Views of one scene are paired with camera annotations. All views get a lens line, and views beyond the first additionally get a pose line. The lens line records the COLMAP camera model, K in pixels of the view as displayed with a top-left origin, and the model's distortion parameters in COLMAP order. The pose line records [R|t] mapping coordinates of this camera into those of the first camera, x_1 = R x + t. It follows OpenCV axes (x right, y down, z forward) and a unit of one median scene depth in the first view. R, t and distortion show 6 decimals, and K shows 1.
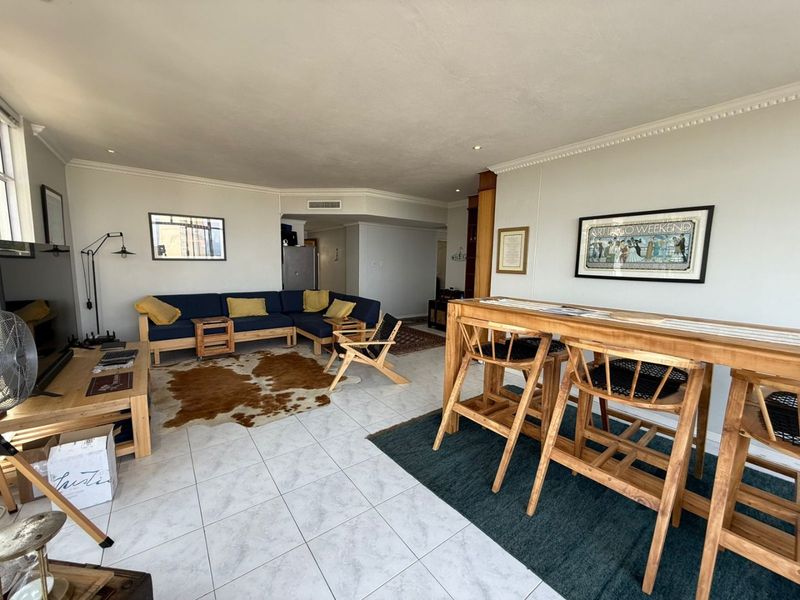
lens RADIAL K [[318.2, 0, 400.0], [0, 318.2, 300.0], [0, 0, 1]] dist [-0.000054, 0.000005]
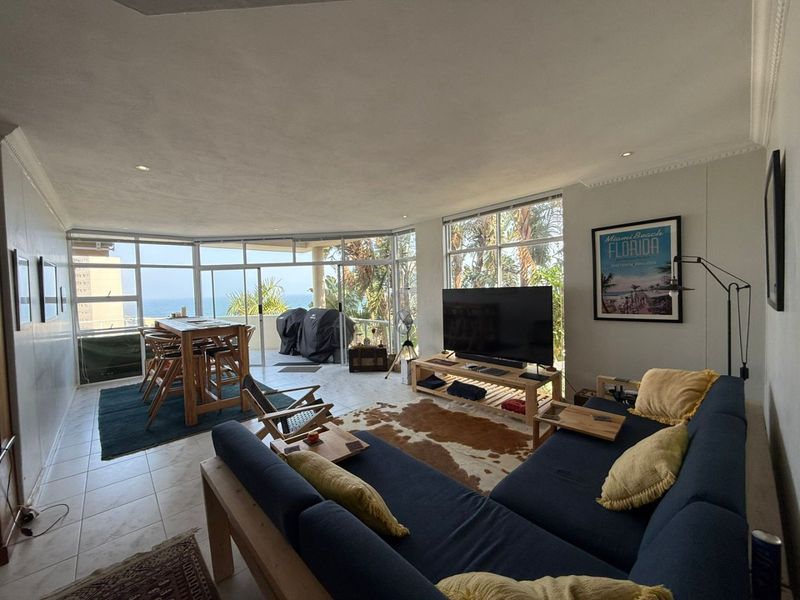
lens RADIAL K [[318.2, 0, 400.0], [0, 318.2, 300.0], [0, 0, 1]] dist [-0.000054, 0.000005]
pose [[-0.995433, 0.011154, -0.094808, -0.352509], [-0.002979, 0.989038, 0.147634, -0.275036], [0.095415, 0.147243, -0.984487, 2.007540]]
